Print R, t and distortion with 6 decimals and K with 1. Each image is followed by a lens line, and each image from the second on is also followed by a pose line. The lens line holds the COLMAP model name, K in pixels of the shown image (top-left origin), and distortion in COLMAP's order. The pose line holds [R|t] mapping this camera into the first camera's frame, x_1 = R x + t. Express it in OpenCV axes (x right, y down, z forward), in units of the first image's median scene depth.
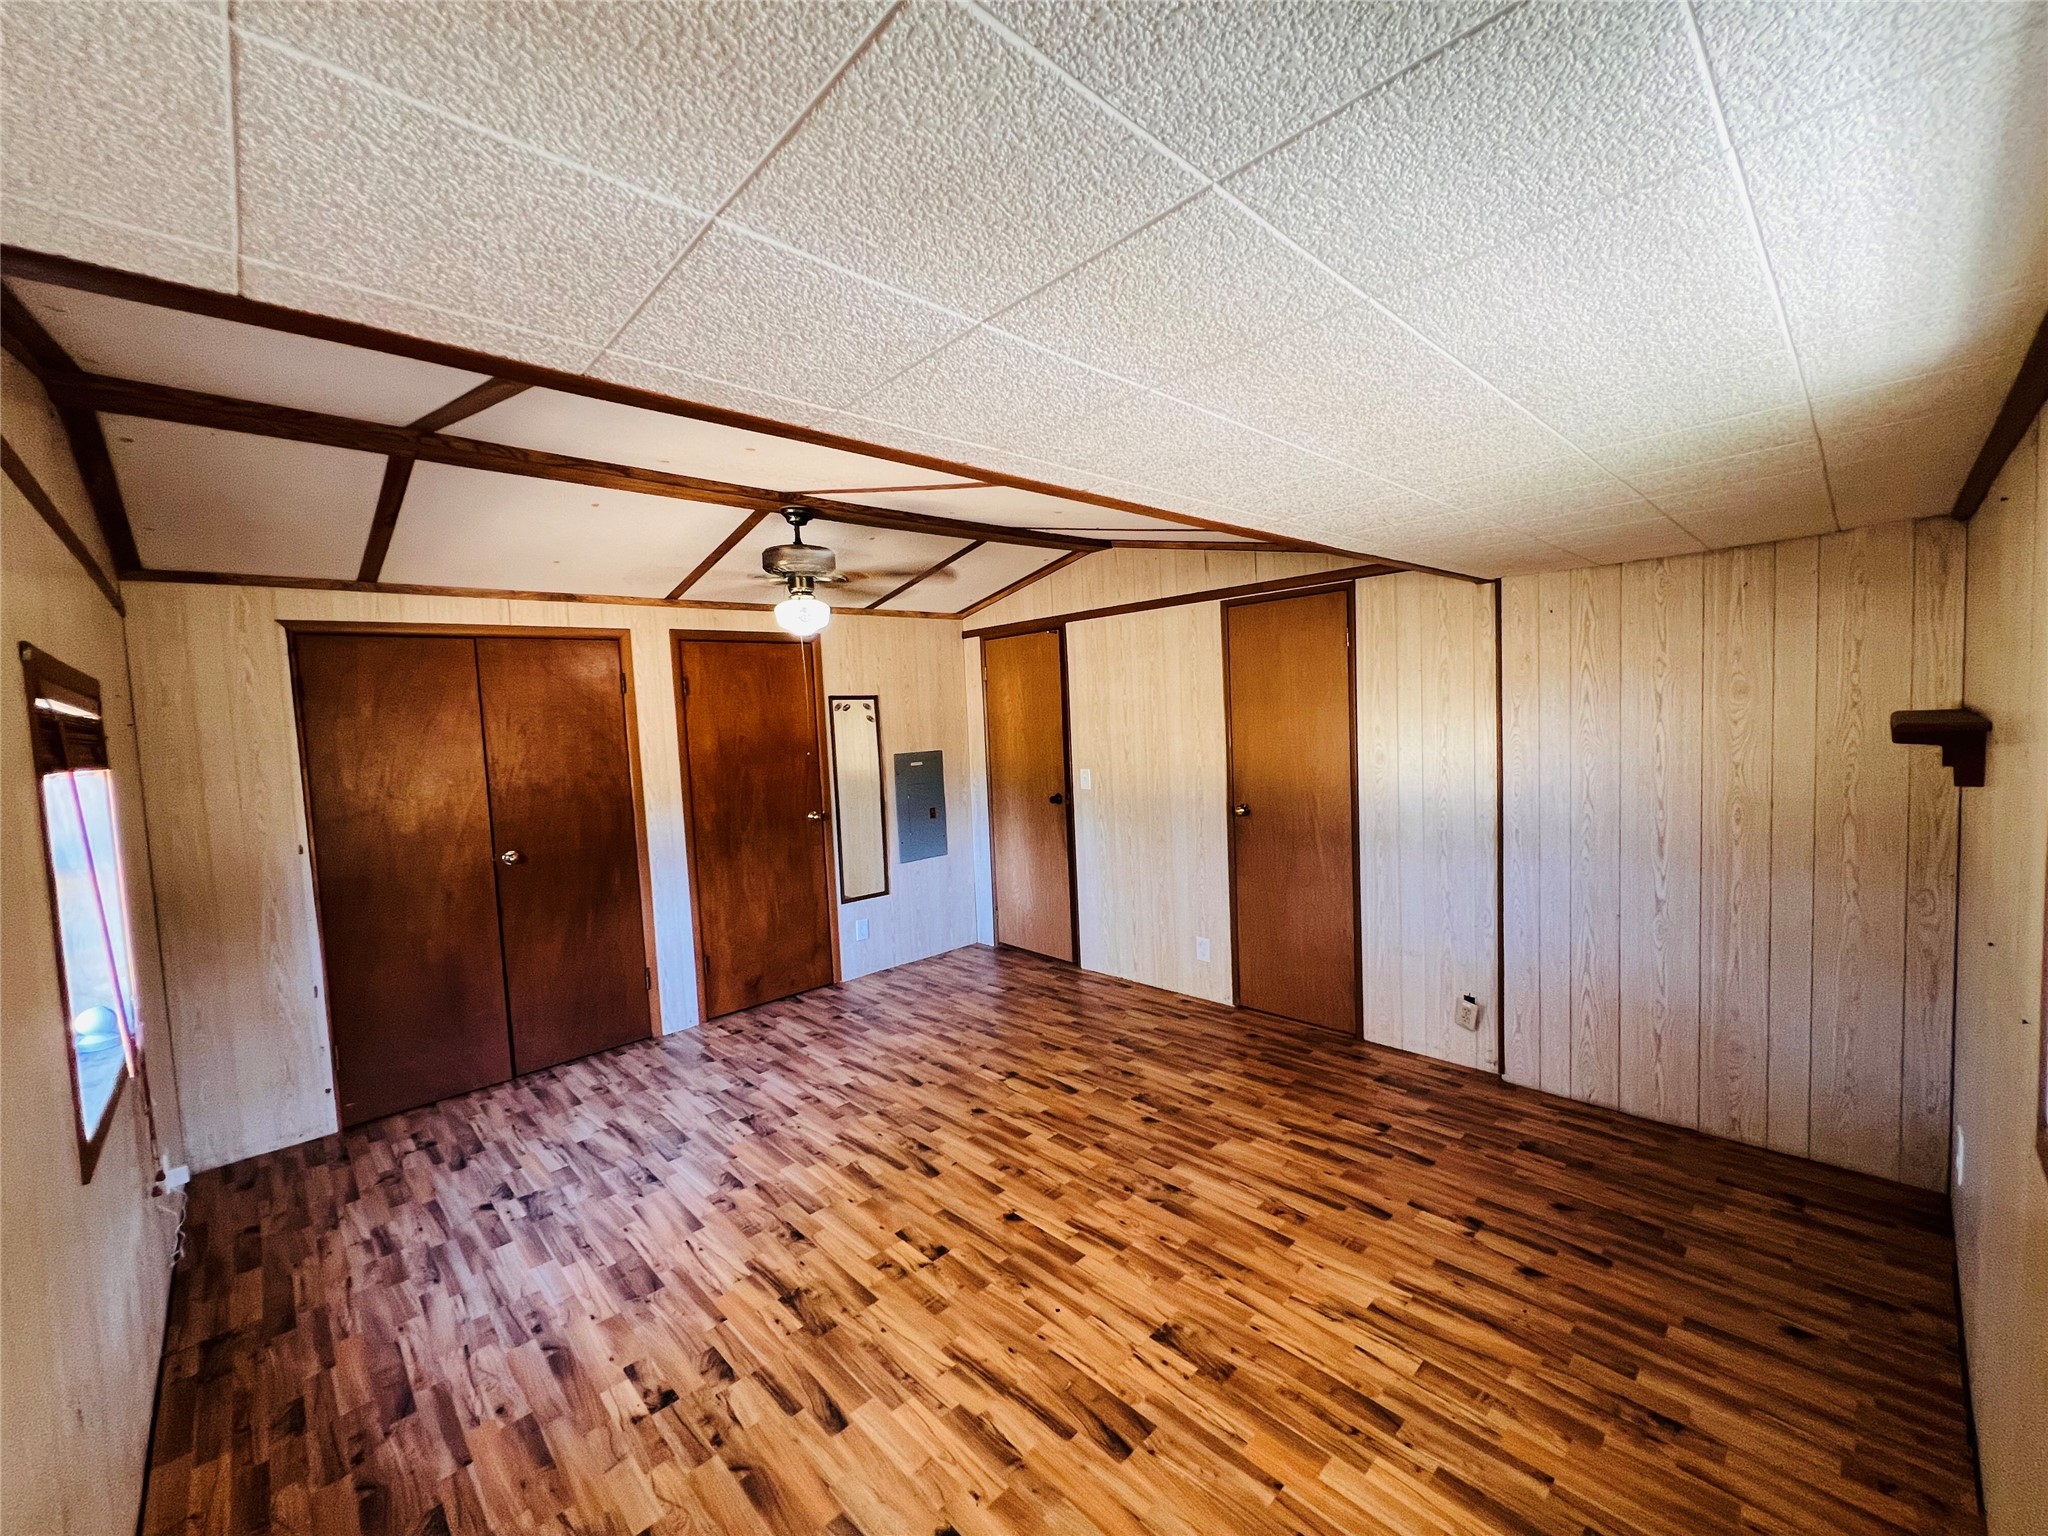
lens RADIAL K [[825.6, 0, 1020.6], [0, 825.6, 767.5], [0, 0, 1]] dist [-0.000016, 0.000486]
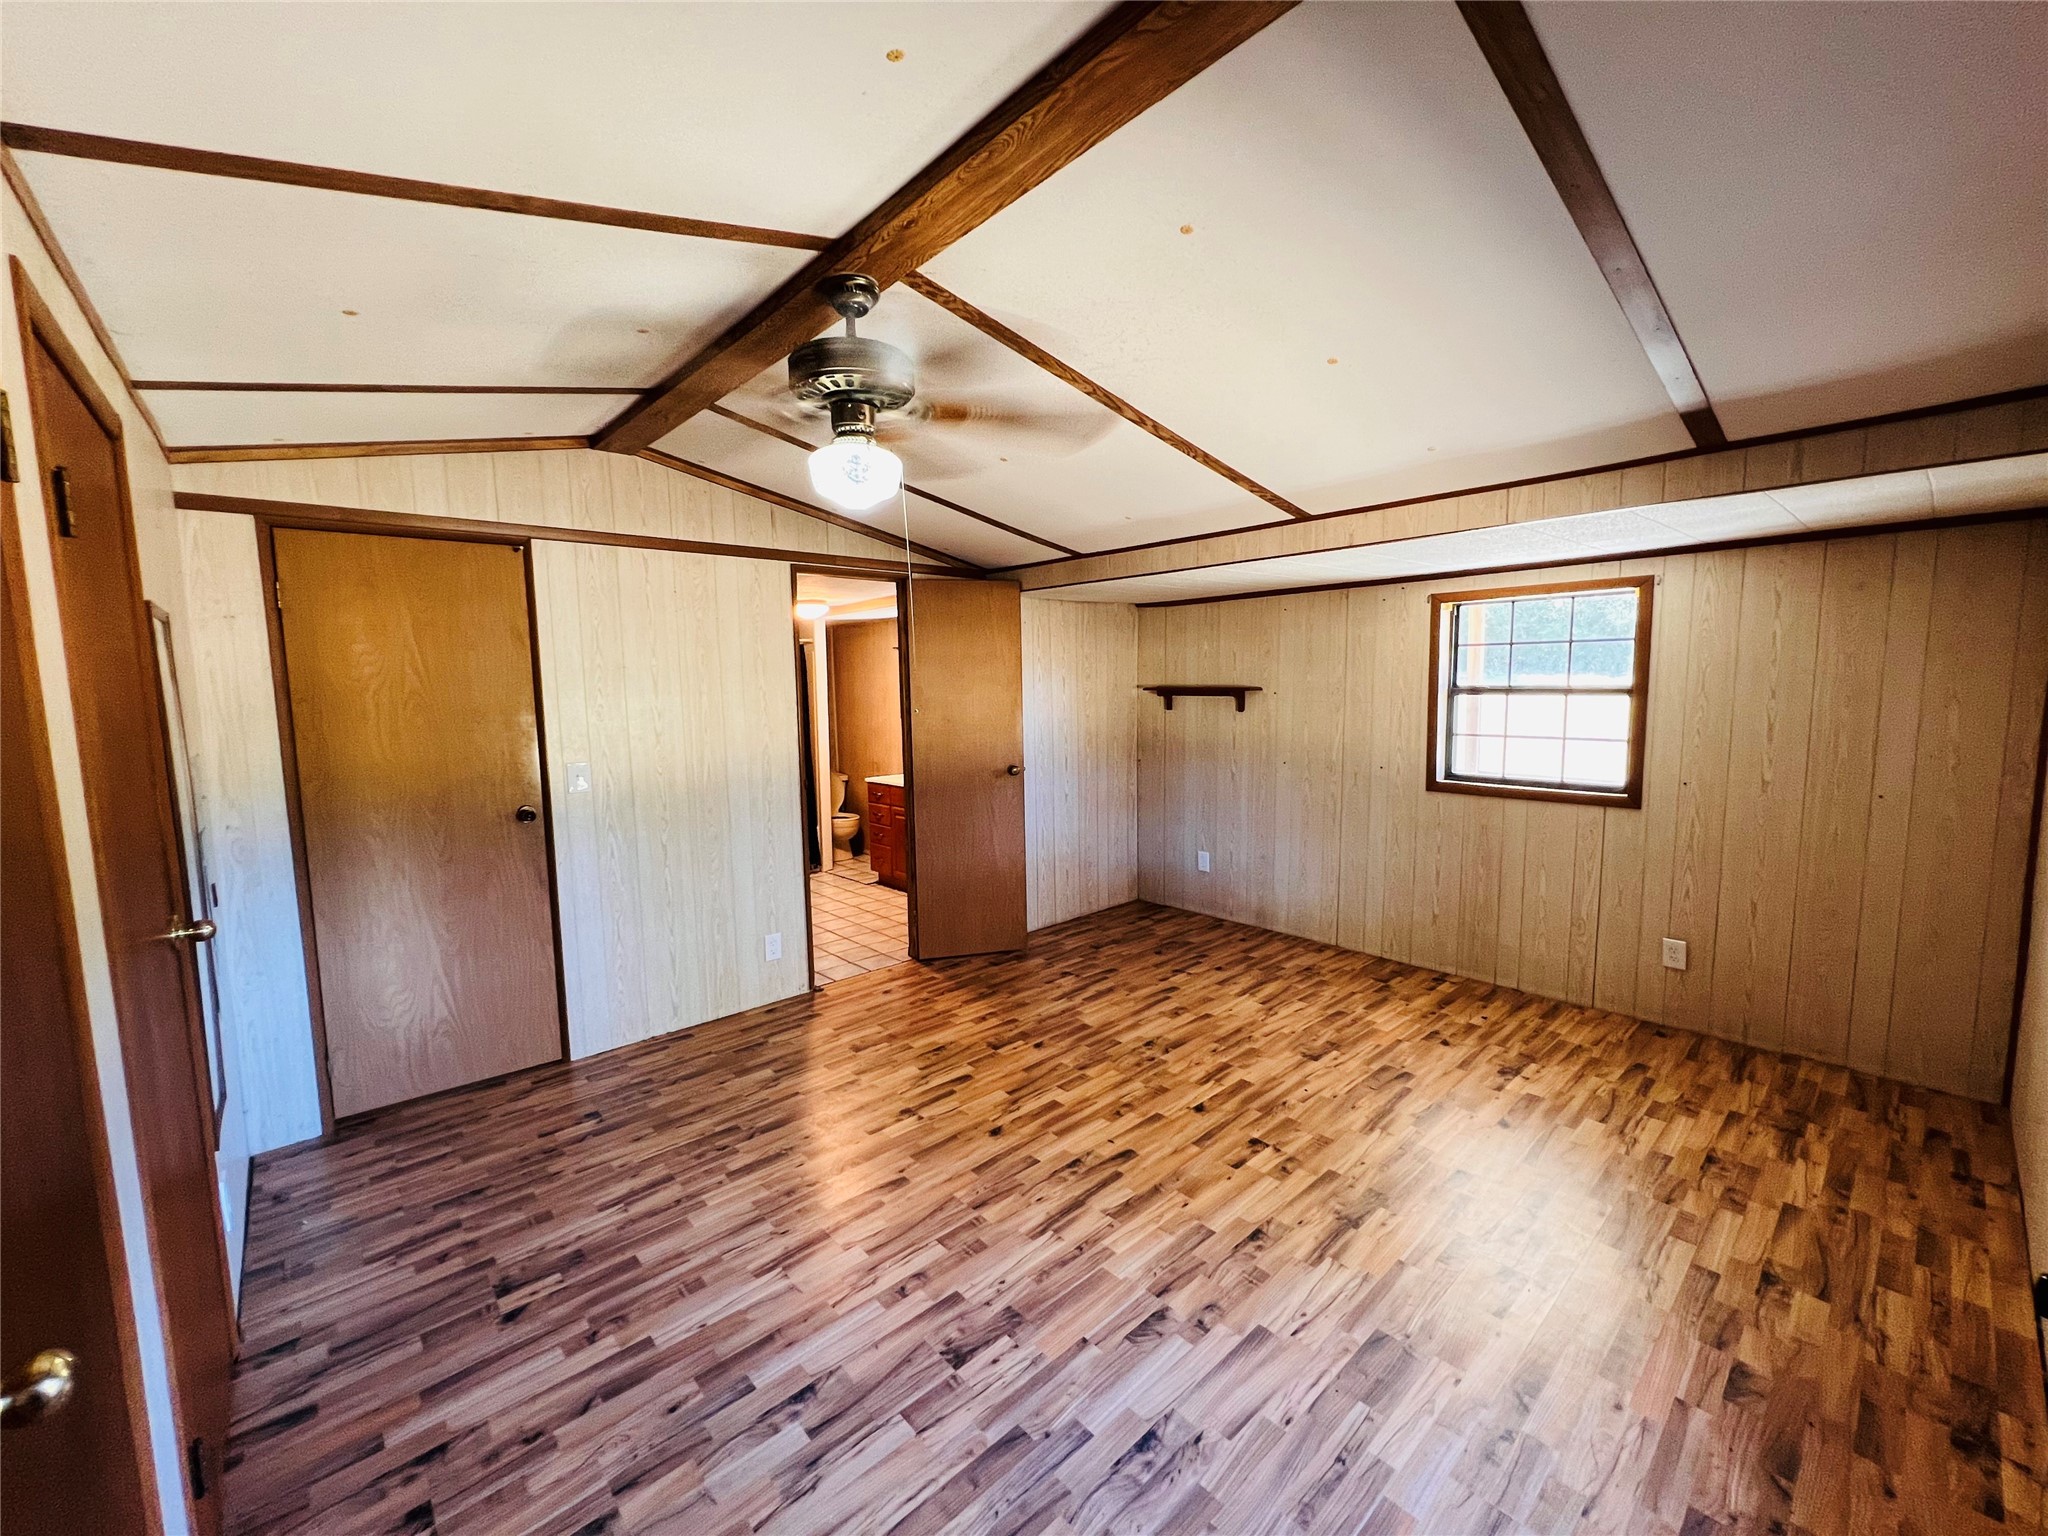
lens RADIAL K [[825.6, 0, 1021.3], [0, 825.6, 765.7], [0, 0, 1]] dist [-0.000016, 0.000486]
pose [[0.032378, -0.057809, 0.997802, -0.911243], [0.082120, 0.995104, 0.054988, -0.005169], [-0.996096, 0.080159, 0.036966, 0.944456]]
